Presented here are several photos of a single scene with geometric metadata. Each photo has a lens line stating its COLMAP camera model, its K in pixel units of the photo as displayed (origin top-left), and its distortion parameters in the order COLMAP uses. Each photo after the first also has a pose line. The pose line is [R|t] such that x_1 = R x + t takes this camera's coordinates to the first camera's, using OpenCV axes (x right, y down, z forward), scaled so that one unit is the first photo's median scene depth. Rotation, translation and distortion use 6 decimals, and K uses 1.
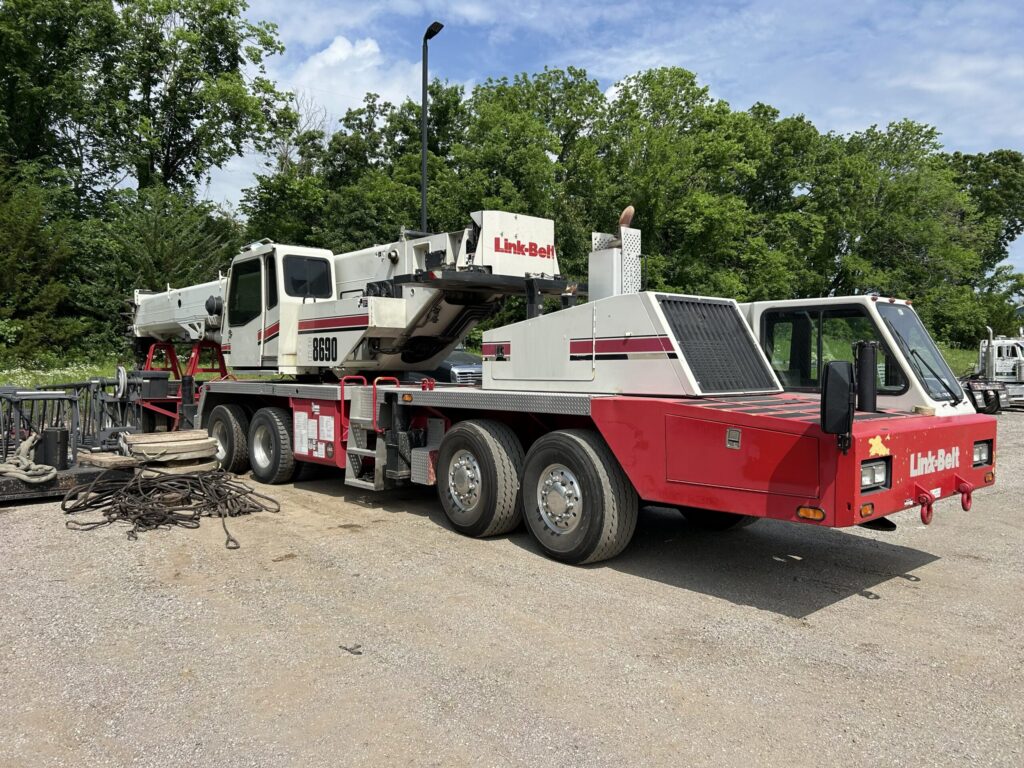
lens RADIAL K [[767.6, 0, 517.2], [0, 767.6, 385.3], [0, 0, 1]] dist [0.033880, -0.000104]
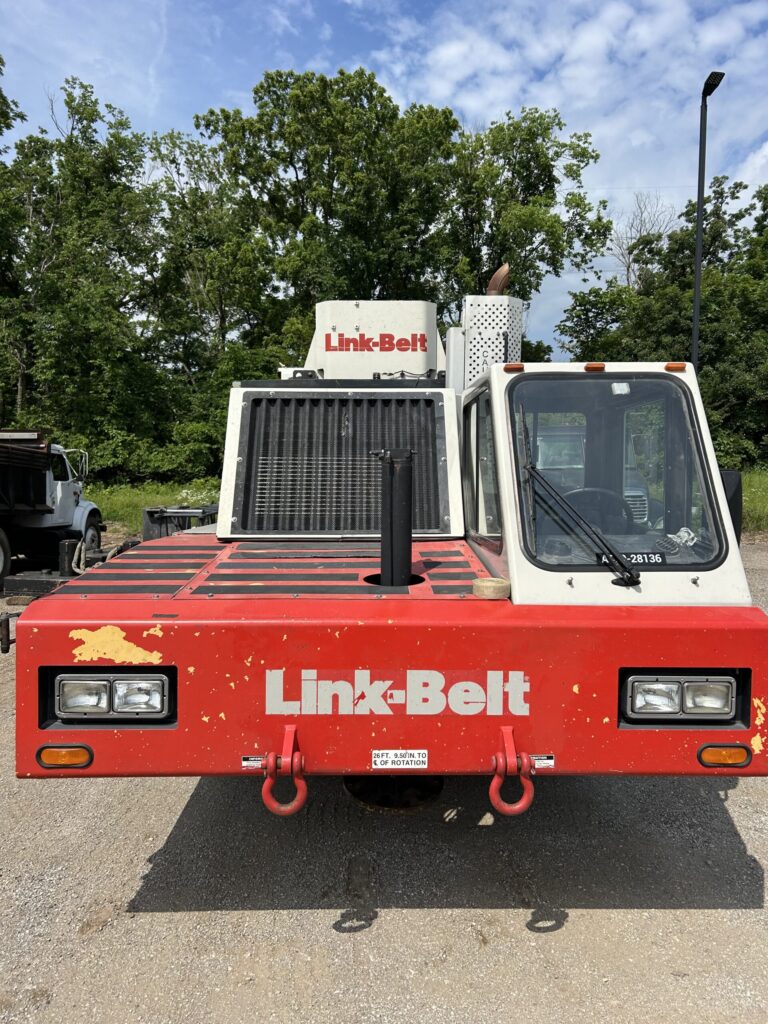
lens RADIAL K [[767.6, 0, 384.0], [0, 767.6, 512.0], [0, 0, 1]] dist [0.033880, -0.000104]
pose [[0.758513, 0.024939, -0.651181, 0.400077], [-0.019207, 0.999689, 0.015914, -0.011237], [0.651375, 0.000437, 0.758756, 0.296236]]
